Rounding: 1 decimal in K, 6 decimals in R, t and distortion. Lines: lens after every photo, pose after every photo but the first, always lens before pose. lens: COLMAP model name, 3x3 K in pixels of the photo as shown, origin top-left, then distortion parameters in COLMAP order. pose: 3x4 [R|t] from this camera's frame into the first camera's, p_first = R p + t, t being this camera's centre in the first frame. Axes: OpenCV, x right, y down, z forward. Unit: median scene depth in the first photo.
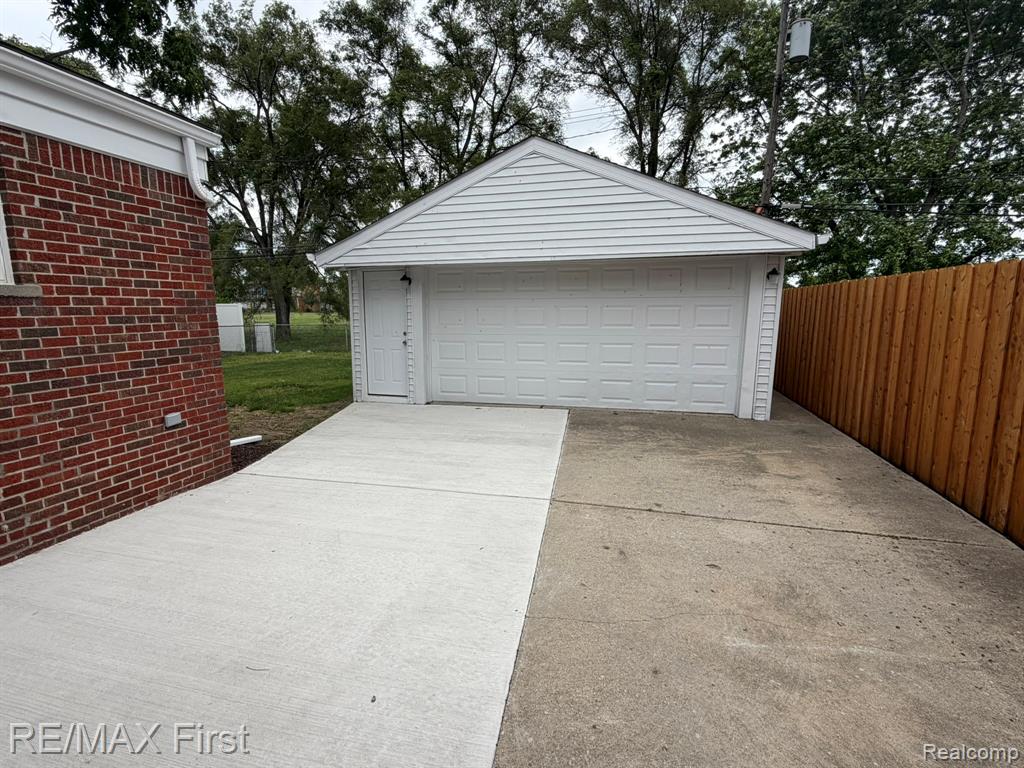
lens RADIAL K [[503.0, 0, 513.7], [0, 503.0, 378.6], [0, 0, 1]] dist [0.007034, 0.001255]
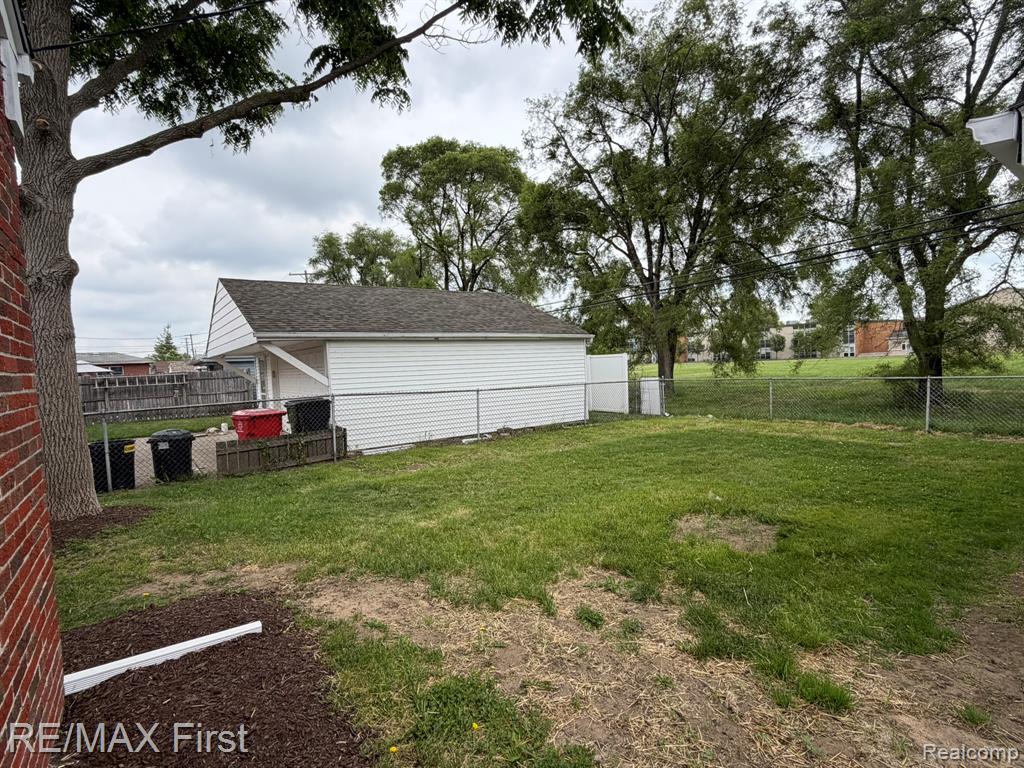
lens RADIAL K [[503.0, 0, 514.2], [0, 503.0, 385.8], [0, 0, 1]] dist [0.007034, 0.001255]
pose [[0.770119, 0.008364, -0.637845, -0.119926], [-0.061536, 0.996225, -0.061234, -0.026668], [0.634925, 0.086408, 0.767726, 0.198011]]
